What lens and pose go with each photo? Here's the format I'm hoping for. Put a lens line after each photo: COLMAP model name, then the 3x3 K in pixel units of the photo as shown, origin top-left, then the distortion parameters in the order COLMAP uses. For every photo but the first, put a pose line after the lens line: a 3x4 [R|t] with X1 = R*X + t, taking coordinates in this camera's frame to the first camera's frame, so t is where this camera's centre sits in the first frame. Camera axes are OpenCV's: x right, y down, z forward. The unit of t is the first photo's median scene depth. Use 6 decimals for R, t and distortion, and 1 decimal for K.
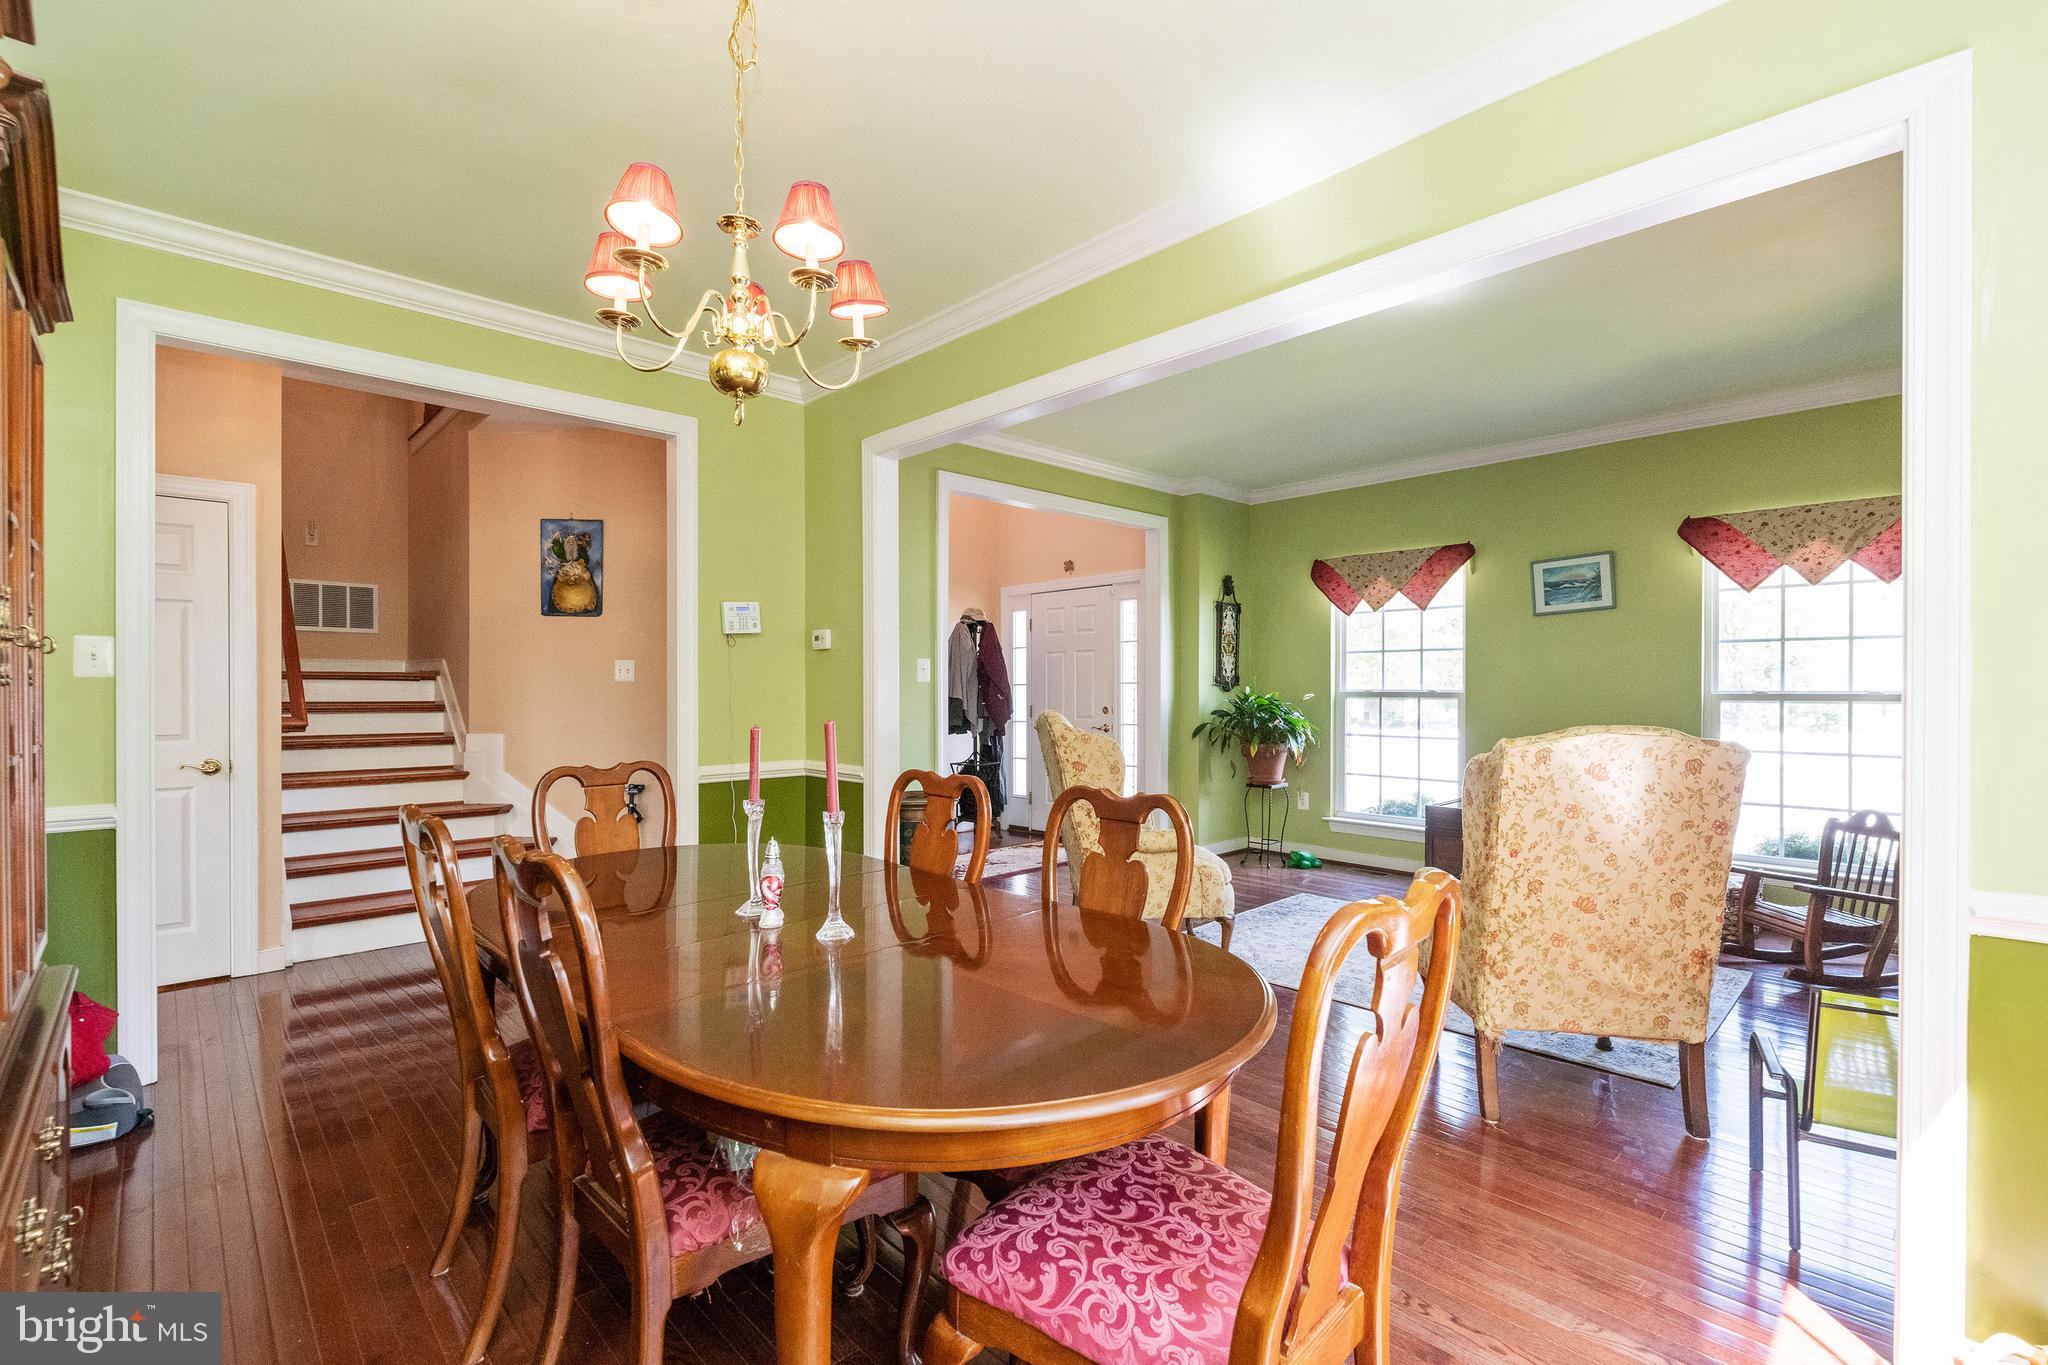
lens RADIAL K [[907.0, 0, 1027.3], [0, 907.0, 692.3], [0, 0, 1]] dist [-0.013156, -0.001843]
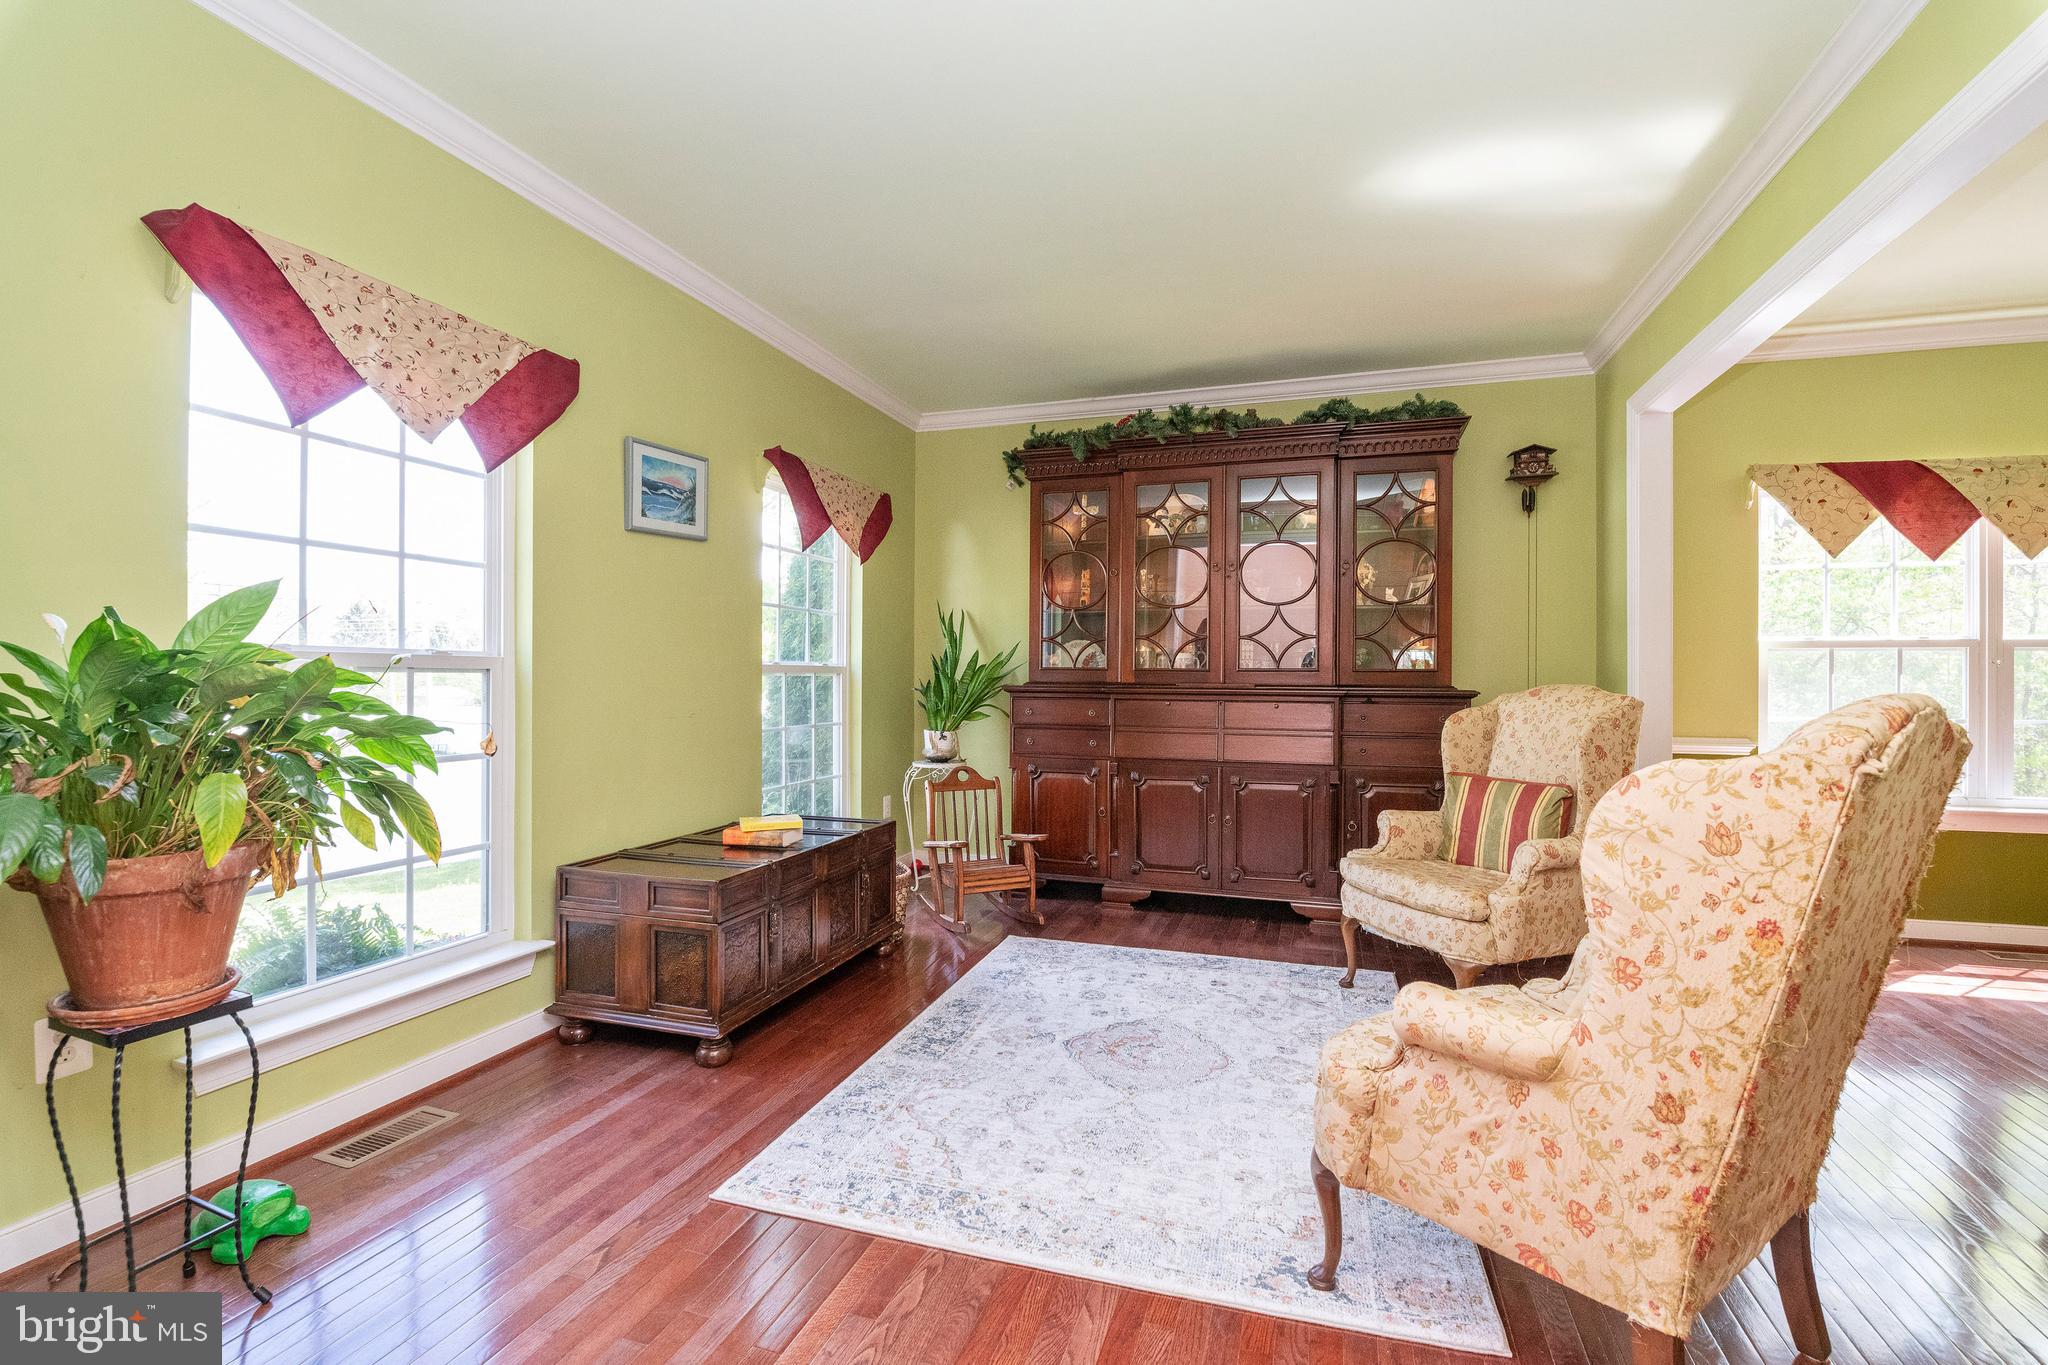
lens RADIAL K [[907.0, 0, 1033.0], [0, 907.0, 675.6], [0, 0, 1]] dist [-0.013156, -0.001843]
pose [[-0.471289, -0.004058, 0.881970, -0.076248], [-0.005244, 0.999985, 0.001799, 0.007552], [-0.881963, -0.003777, -0.471303, 0.949990]]
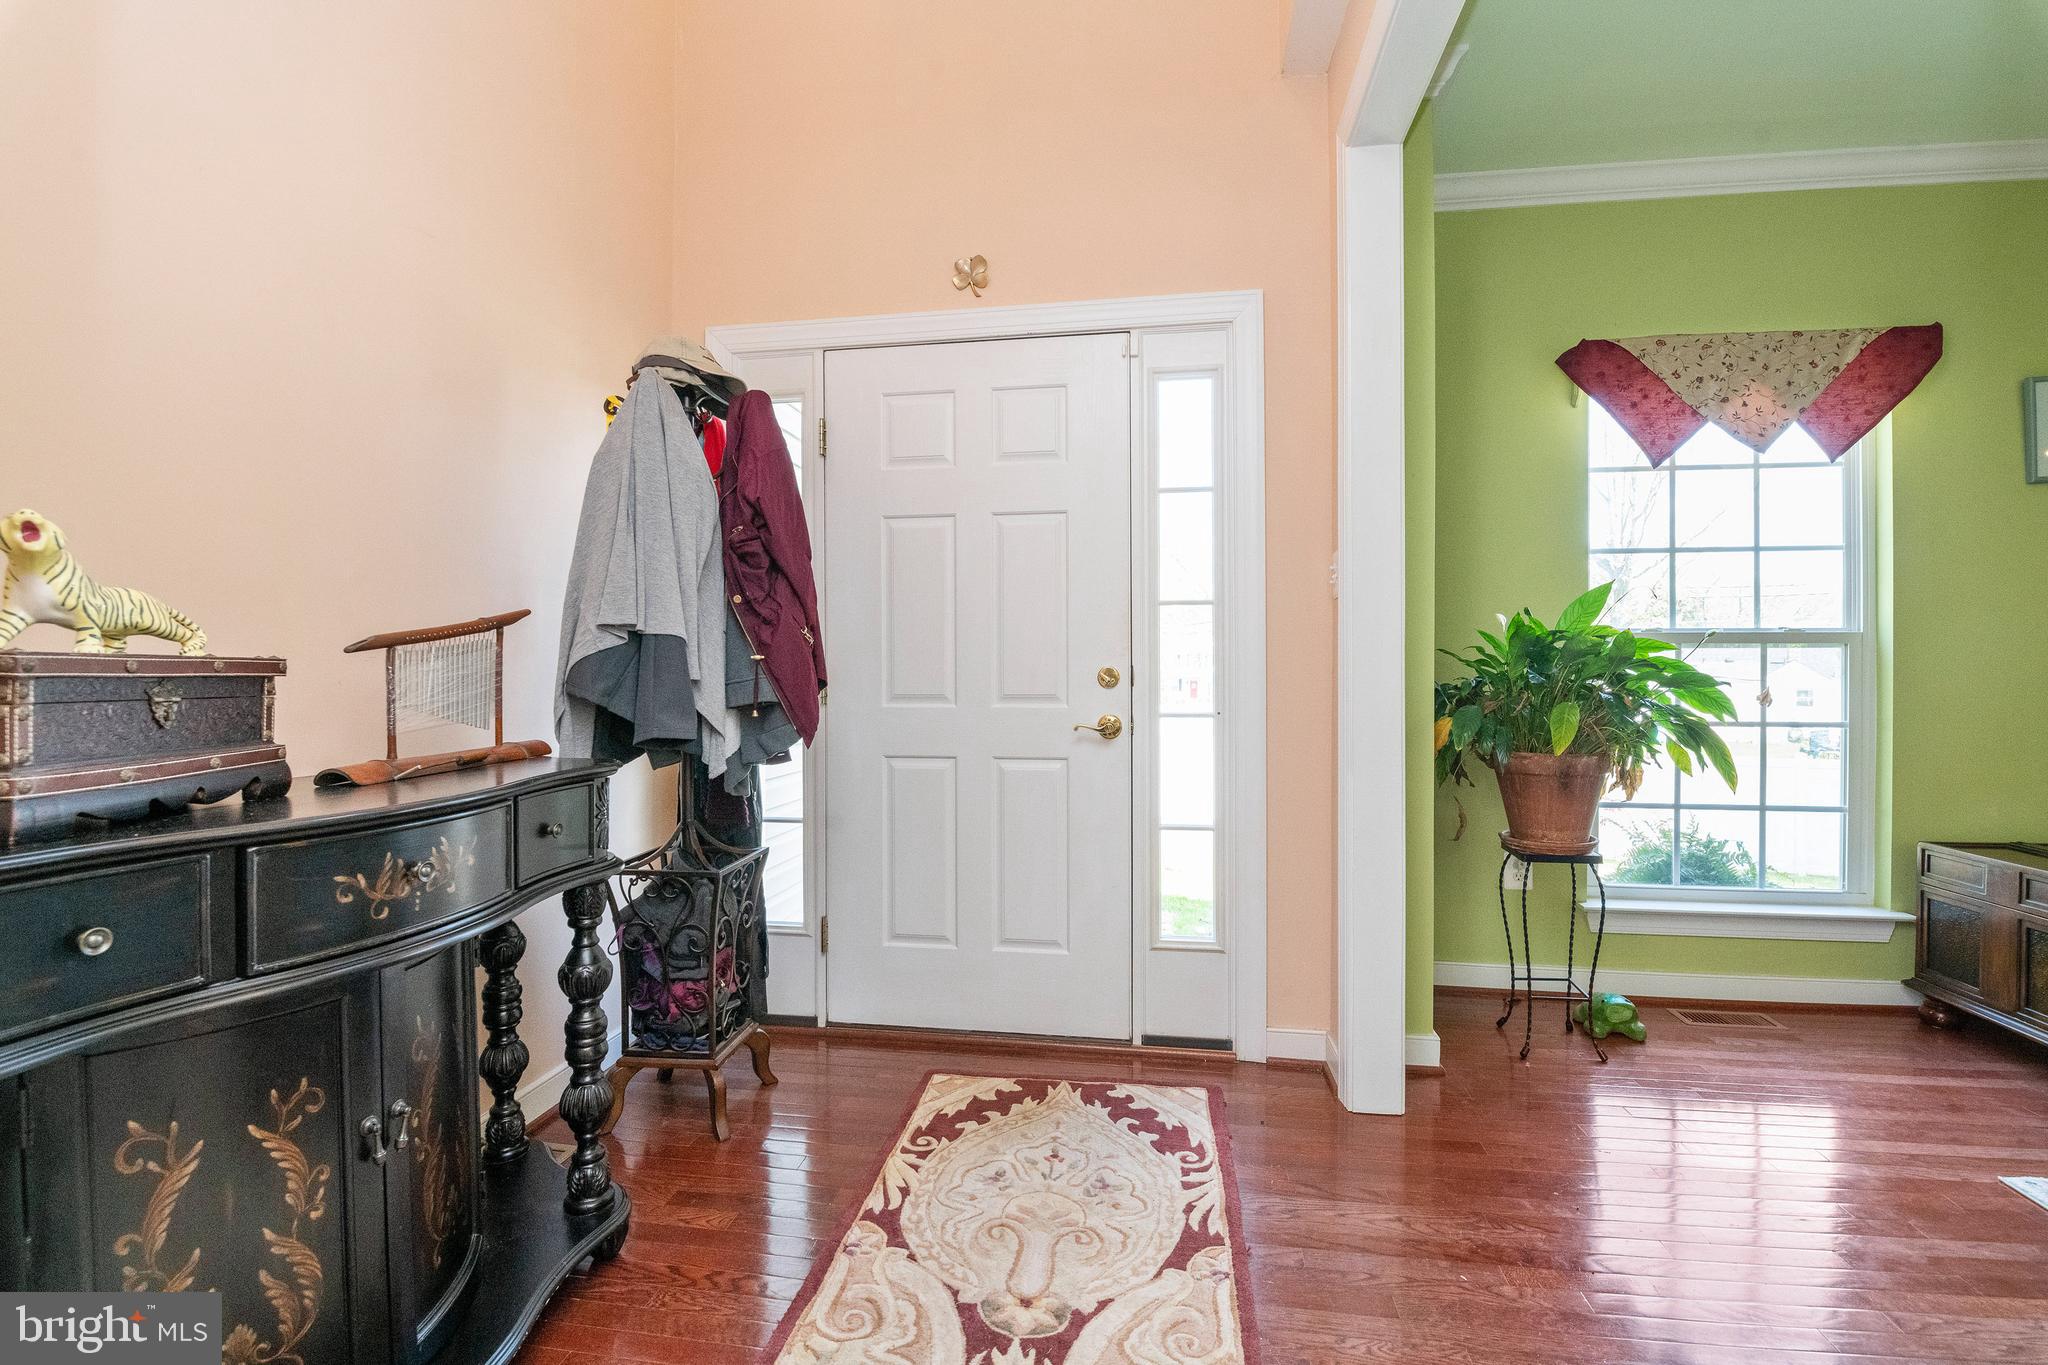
lens RADIAL K [[907.0, 0, 1029.8], [0, 907.0, 682.4], [0, 0, 1]] dist [-0.013156, -0.001843]
pose [[0.791843, -0.010523, 0.610634, -0.188759], [0.003367, 0.999912, 0.012865, 0.019619], [-0.610715, -0.008131, 0.791809, 0.862803]]
